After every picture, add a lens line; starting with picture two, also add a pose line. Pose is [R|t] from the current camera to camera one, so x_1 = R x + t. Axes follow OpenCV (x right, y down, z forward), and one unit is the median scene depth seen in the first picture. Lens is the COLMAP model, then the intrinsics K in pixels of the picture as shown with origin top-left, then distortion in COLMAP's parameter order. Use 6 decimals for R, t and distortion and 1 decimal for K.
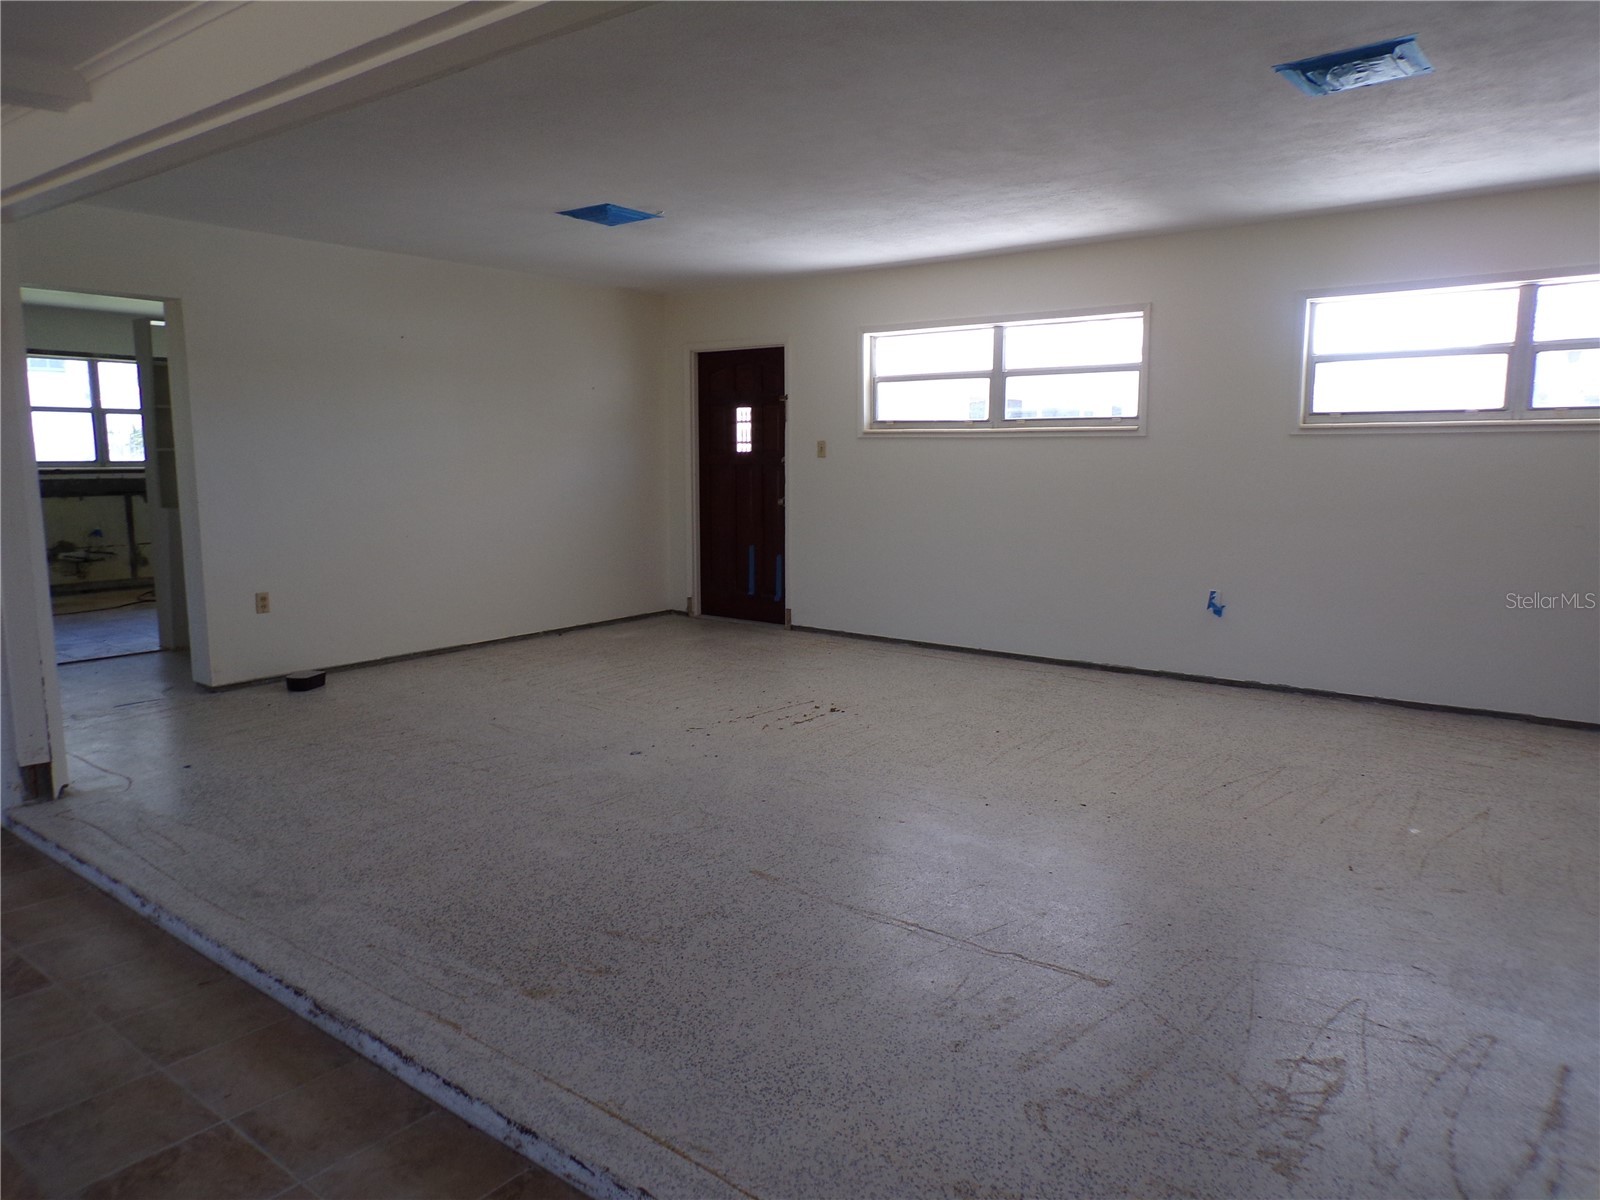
lens RADIAL K [[1077.8, 0, 792.1], [0, 1077.8, 599.6], [0, 0, 1]] dist [-0.024977, 0.027584]
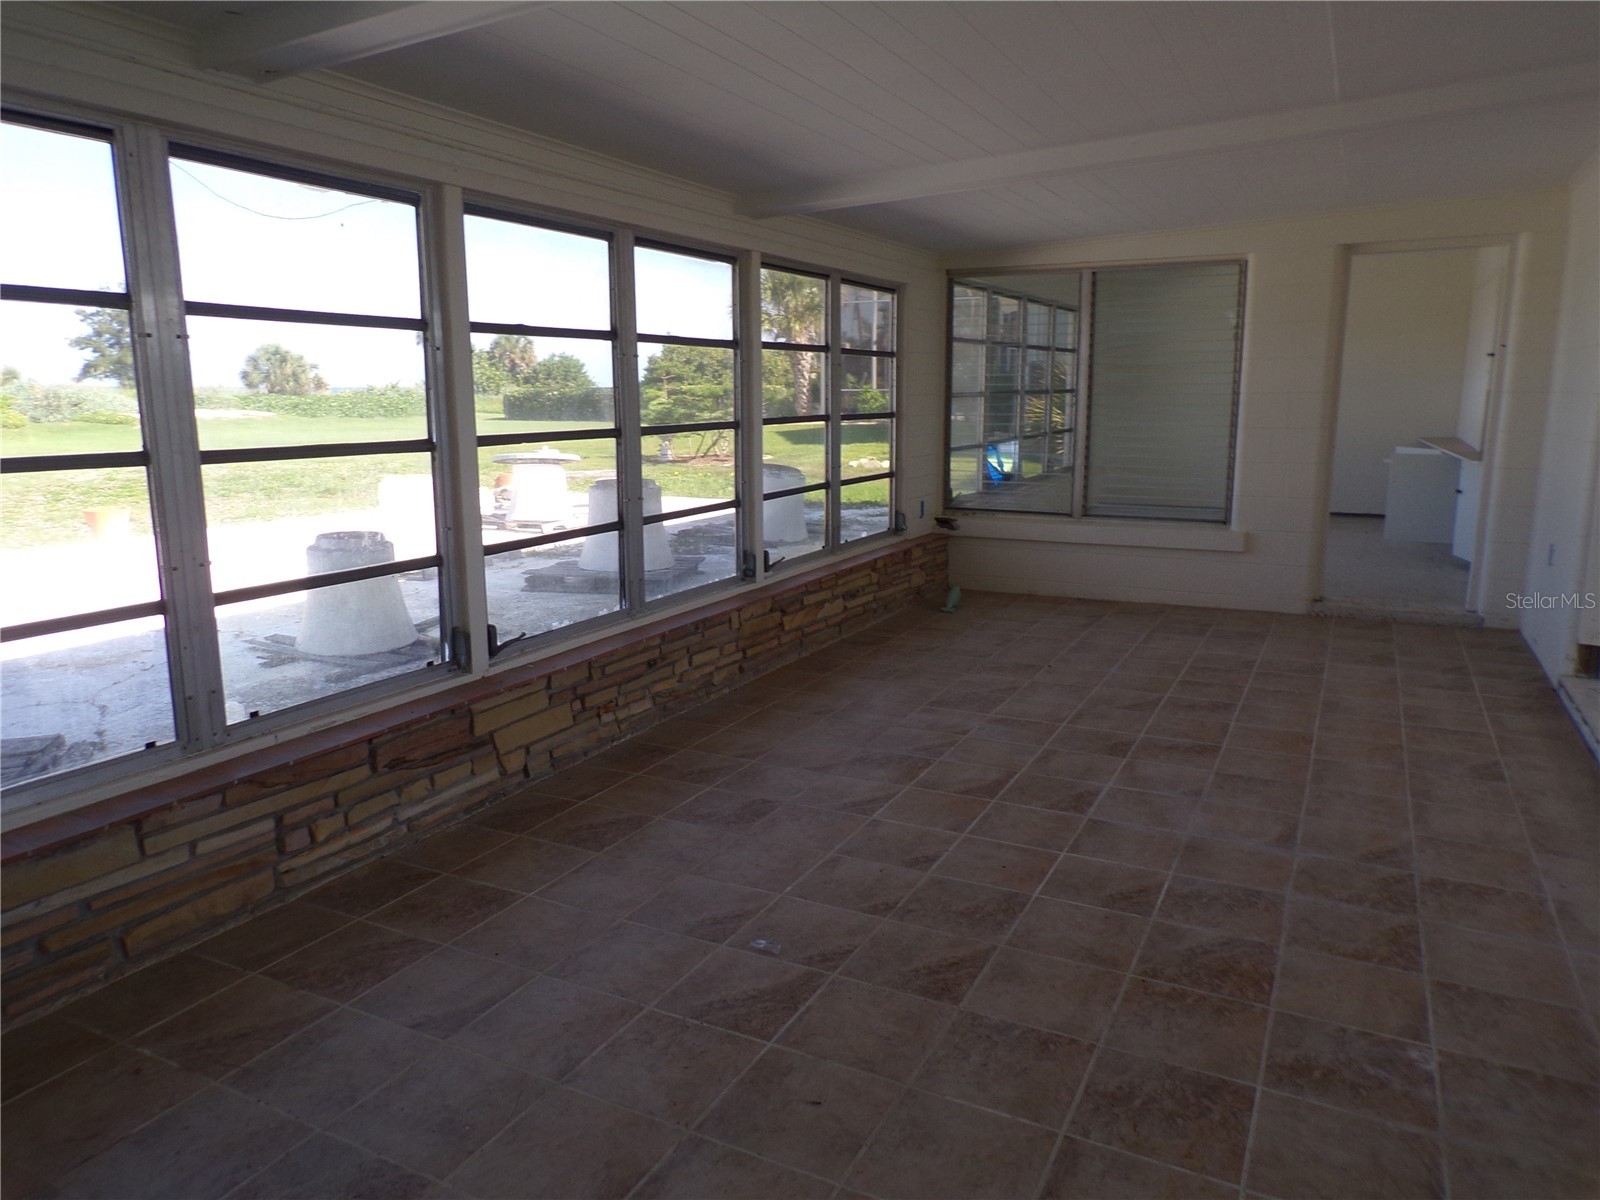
lens RADIAL K [[1077.8, 0, 794.6], [0, 1077.8, 597.1], [0, 0, 1]] dist [-0.024977, 0.027584]
pose [[0.172124, 0.181556, -0.968200, 0.298471], [-0.125213, 0.978929, 0.161308, 0.021379], [0.977085, 0.093466, 0.191230, -0.102412]]
